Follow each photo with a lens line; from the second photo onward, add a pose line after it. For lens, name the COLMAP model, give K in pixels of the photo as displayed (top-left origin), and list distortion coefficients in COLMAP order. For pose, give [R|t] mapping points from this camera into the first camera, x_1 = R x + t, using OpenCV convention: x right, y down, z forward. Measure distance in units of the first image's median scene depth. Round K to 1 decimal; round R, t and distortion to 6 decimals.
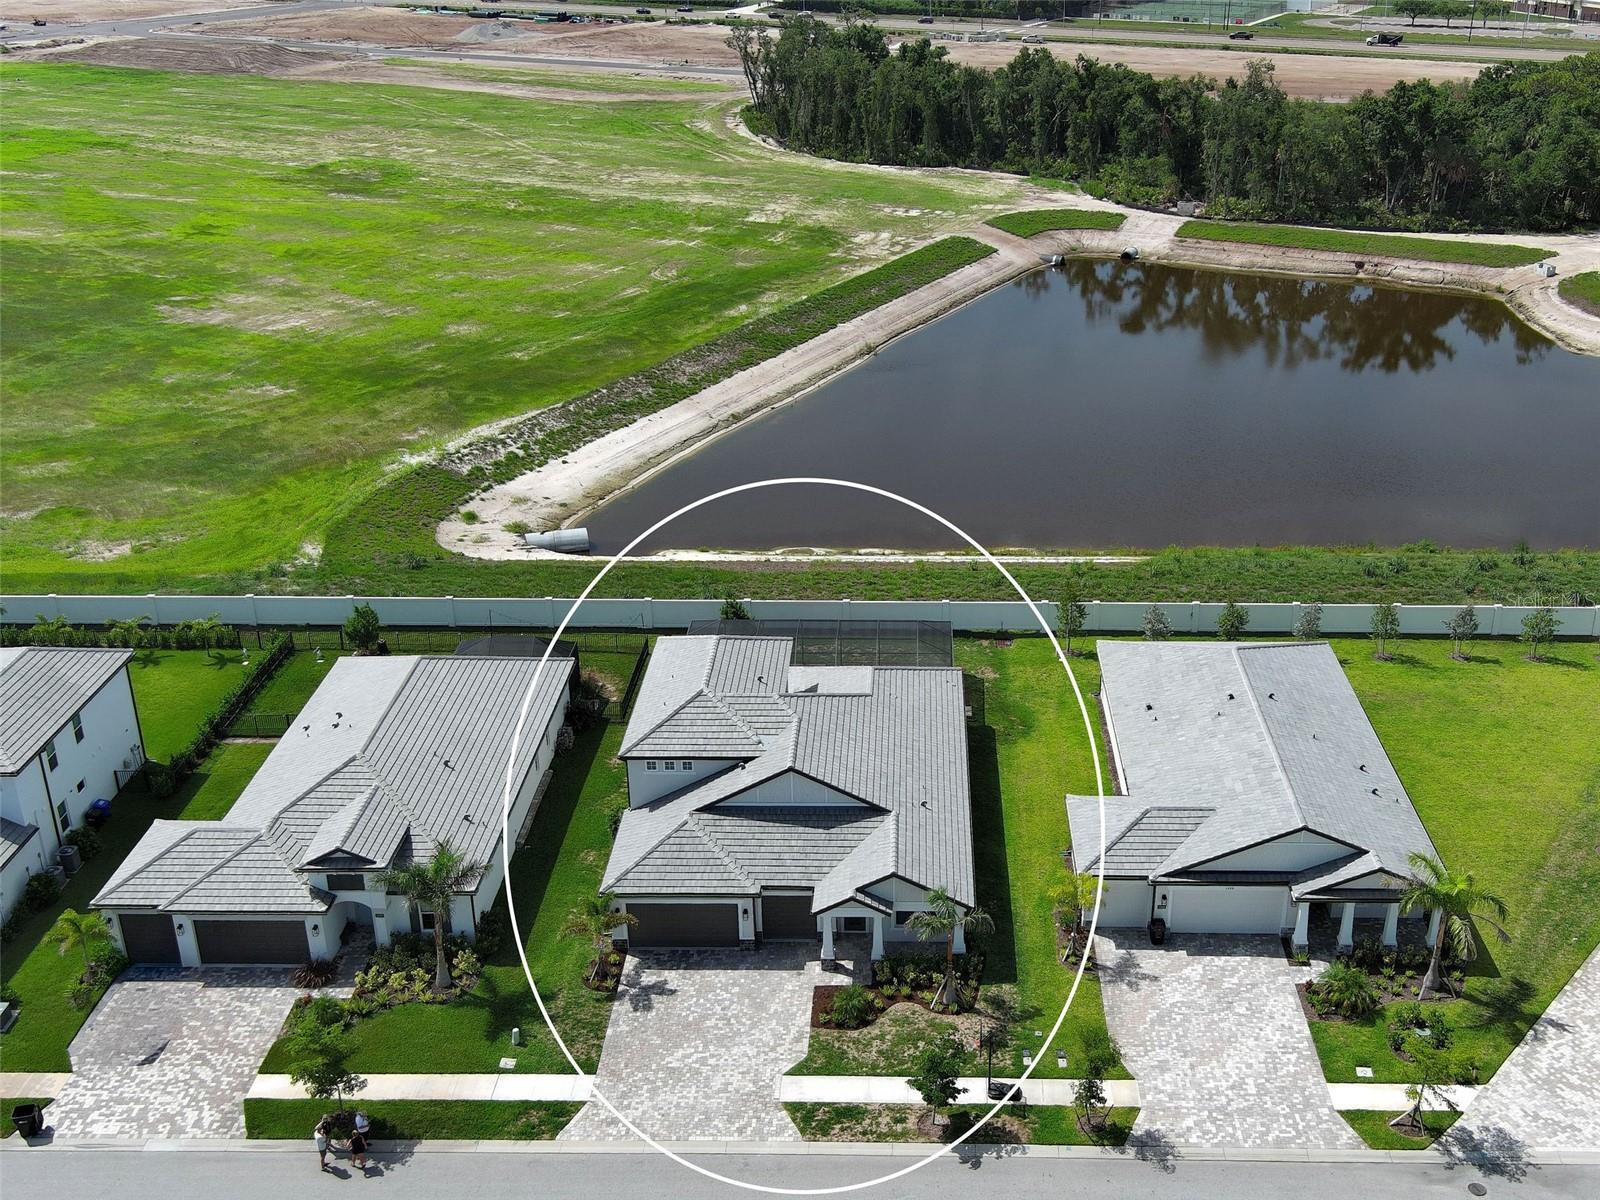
lens RADIAL K [[1711.4, 0, 900.5], [0, 1711.4, 604.1], [0, 0, 1]] dist [0.058065, -0.136912]
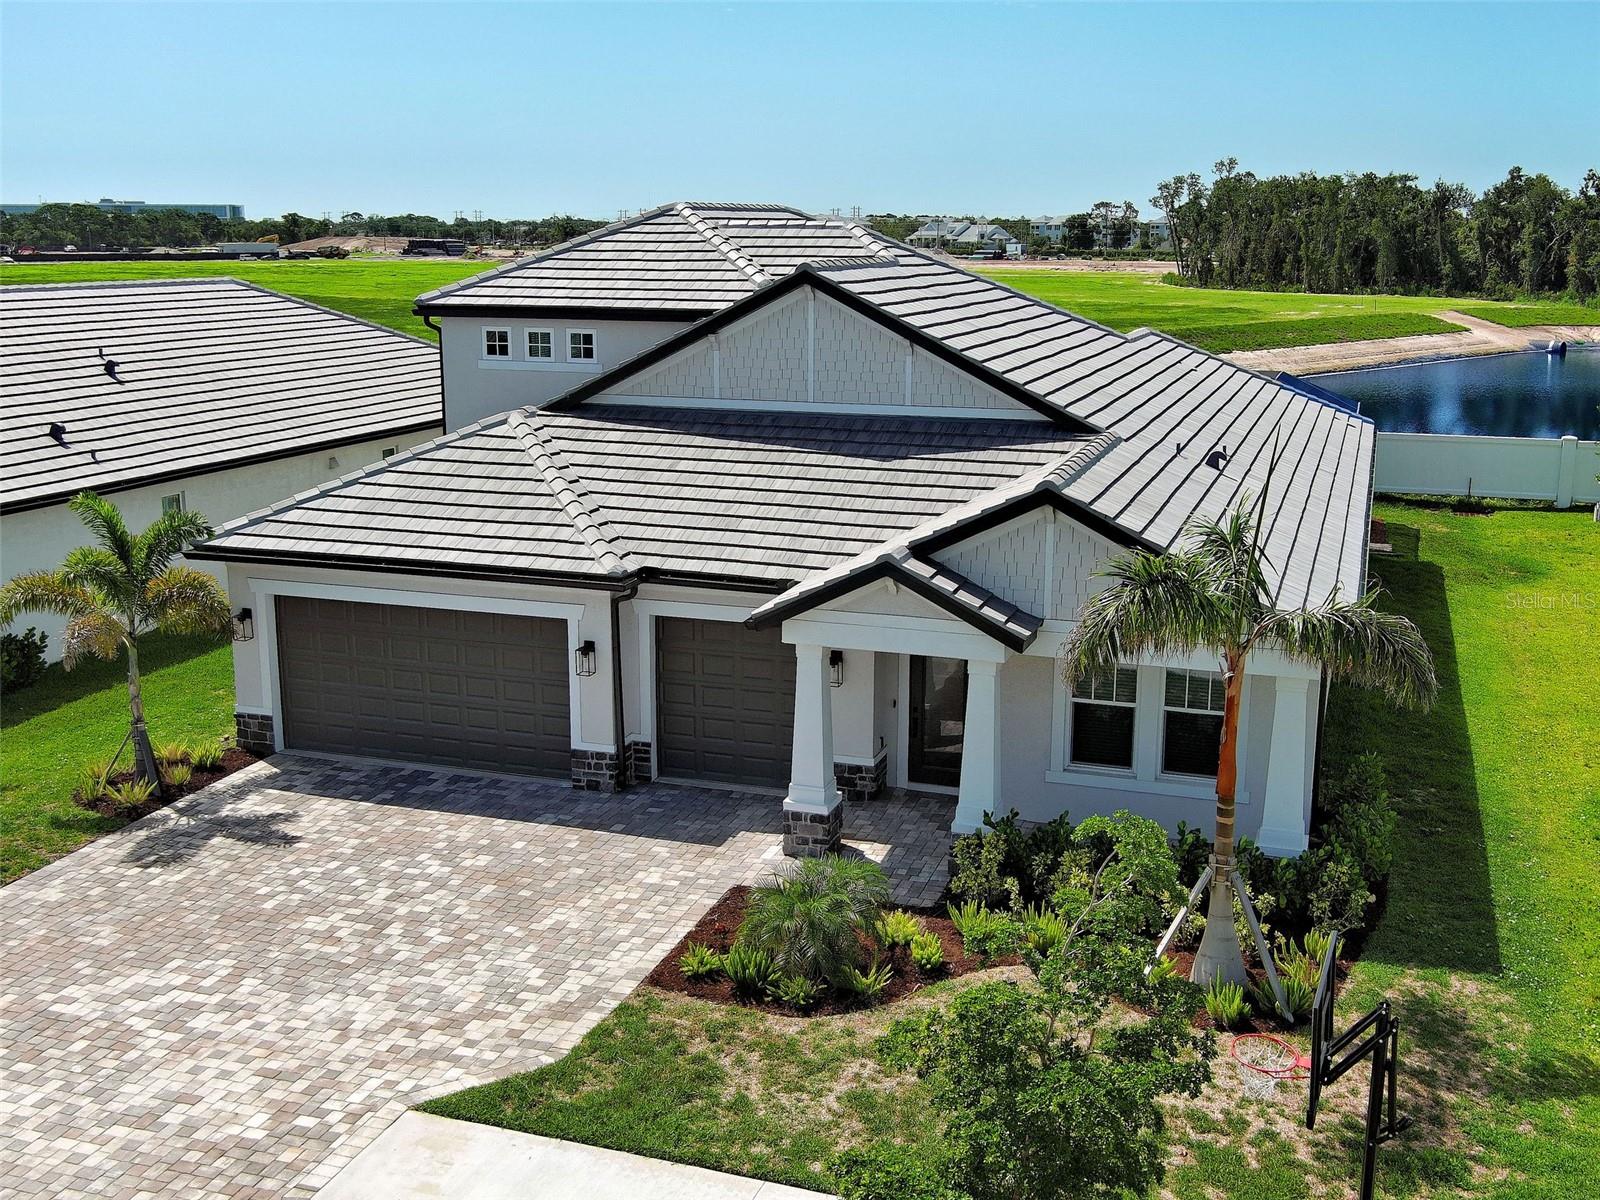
lens RADIAL K [[1668.9, 0, 796.0], [0, 1668.9, 602.4], [0, 0, 1]] dist [0.059834, -0.143446]
pose [[0.947664, 0.071495, -0.311163, 0.041609], [-0.130635, 0.976118, -0.173575, 0.223164], [0.291322, 0.205140, 0.934371, 0.735139]]
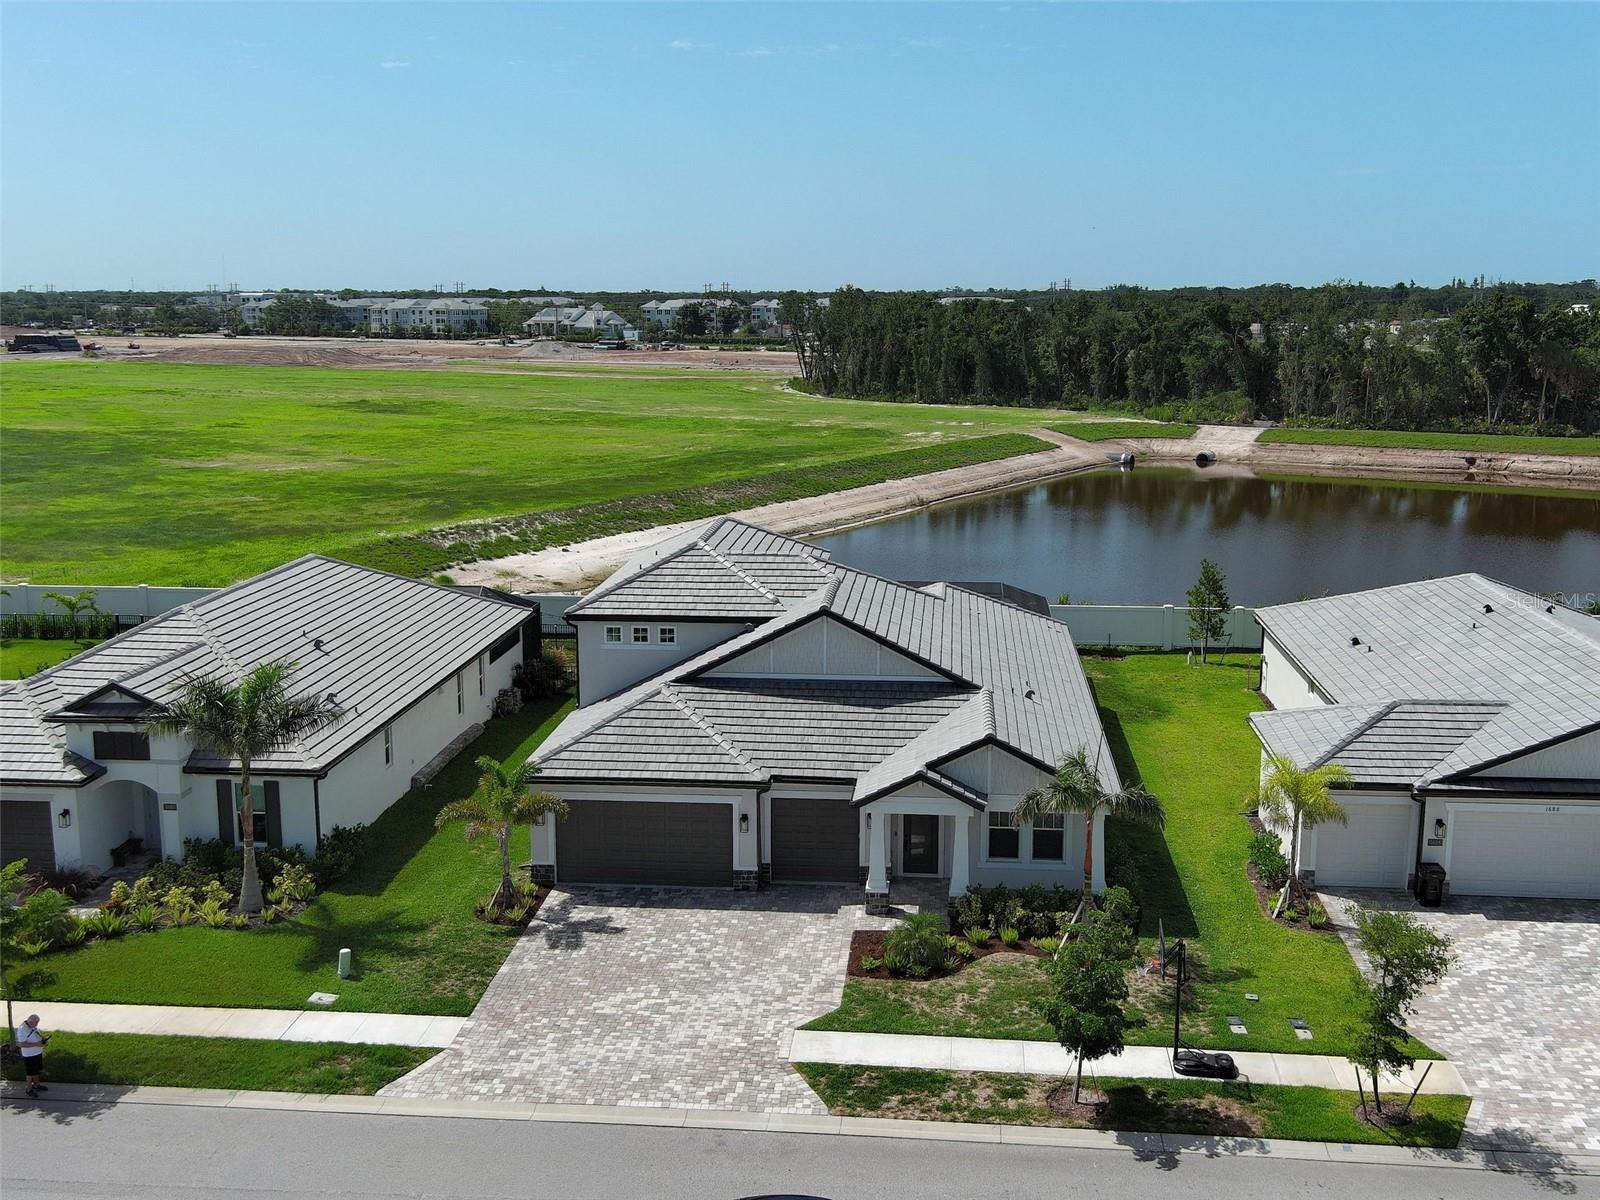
lens RADIAL K [[1668.9, 0, 796.0], [0, 1668.9, 602.4], [0, 0, 1]] dist [0.059834, -0.143446]
pose [[0.996340, 0.014102, -0.084308, -0.022819], [-0.033058, 0.973124, -0.227896, 0.244249], [0.078828, 0.229849, 0.970029, 0.408156]]
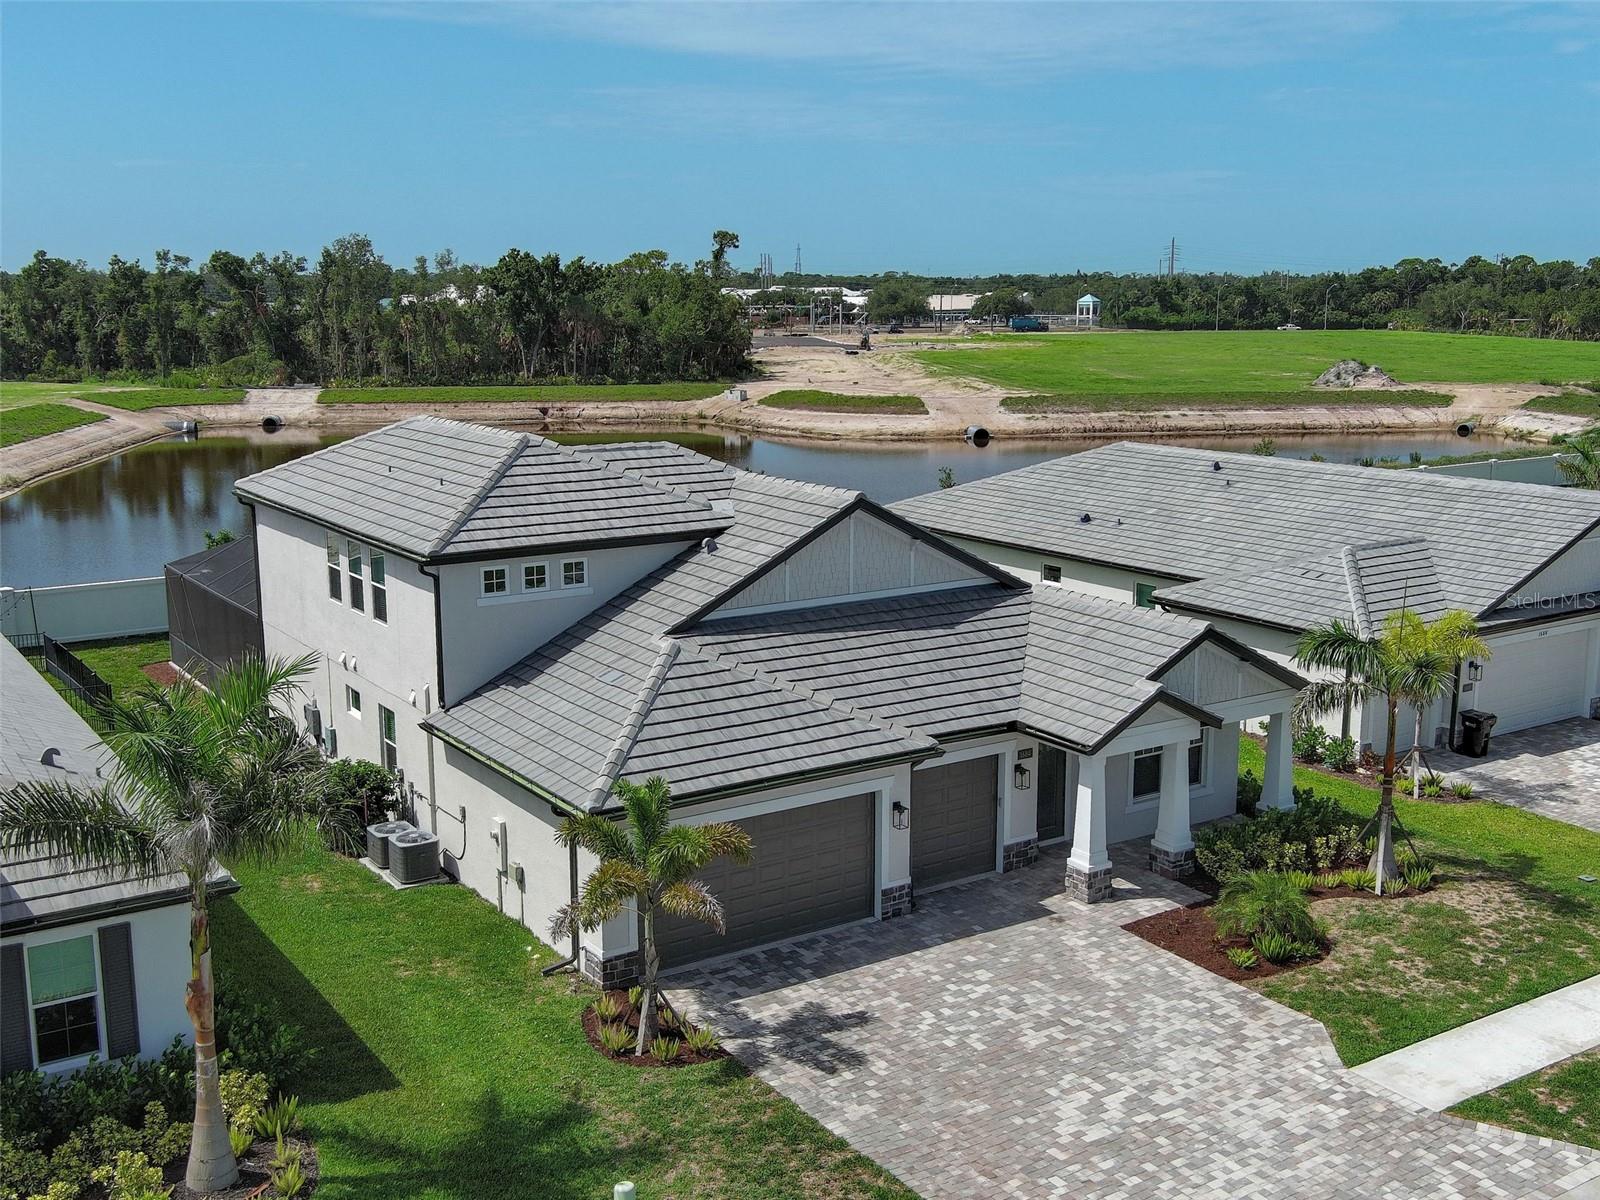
lens RADIAL K [[1668.9, 0, 796.0], [0, 1668.9, 602.4], [0, 0, 1]] dist [0.059834, -0.143446]
pose [[0.829257, -0.105658, 0.548788, -0.329935], [0.226577, 0.961205, -0.157313, 0.192643], [-0.510877, 0.254795, 0.821026, 0.684622]]
